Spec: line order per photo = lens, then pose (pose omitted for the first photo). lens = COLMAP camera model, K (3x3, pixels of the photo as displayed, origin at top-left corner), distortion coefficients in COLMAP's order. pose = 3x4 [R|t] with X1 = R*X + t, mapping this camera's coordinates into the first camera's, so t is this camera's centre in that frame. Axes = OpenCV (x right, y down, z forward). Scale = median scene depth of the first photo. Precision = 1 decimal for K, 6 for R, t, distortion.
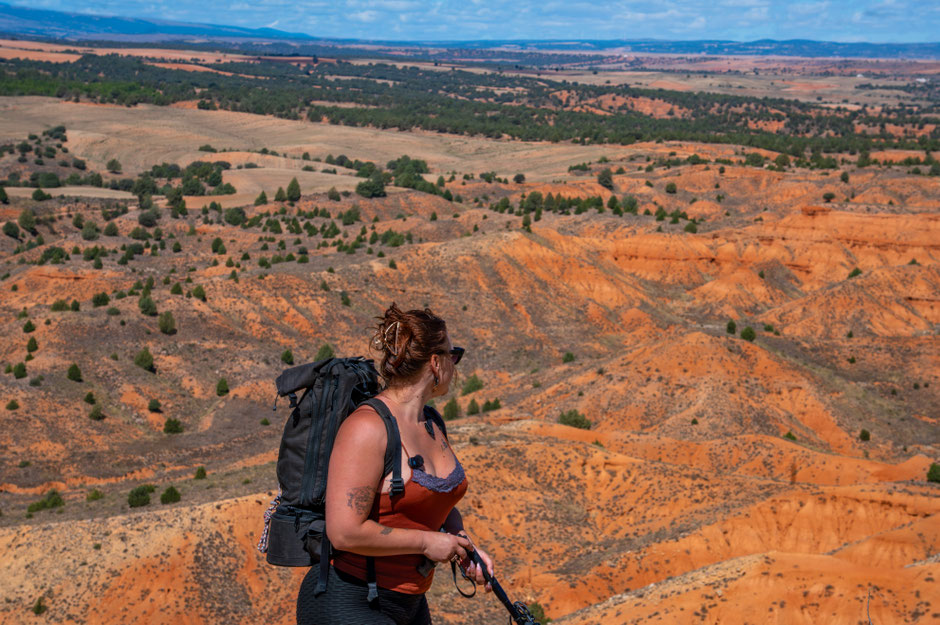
lens RADIAL K [[3136.5, 0, 470.8], [0, 3136.5, 309.5], [0, 0, 1]] dist [1.334540, 0.000000]
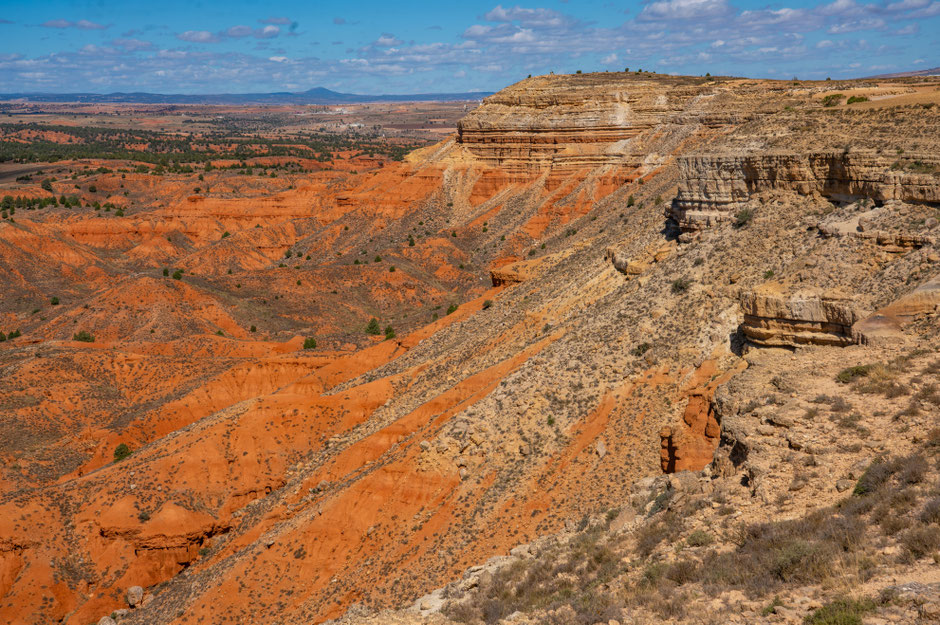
lens RADIAL K [[3136.5, 0, 469.8], [0, 3136.5, 313.5], [0, 0, 1]] dist [1.334540, 0.000000]
pose [[0.865415, -0.087483, 0.493360, -0.588997], [0.076982, 0.996164, 0.041604, -0.029207], [-0.495107, 0.001975, 0.868830, -0.506980]]
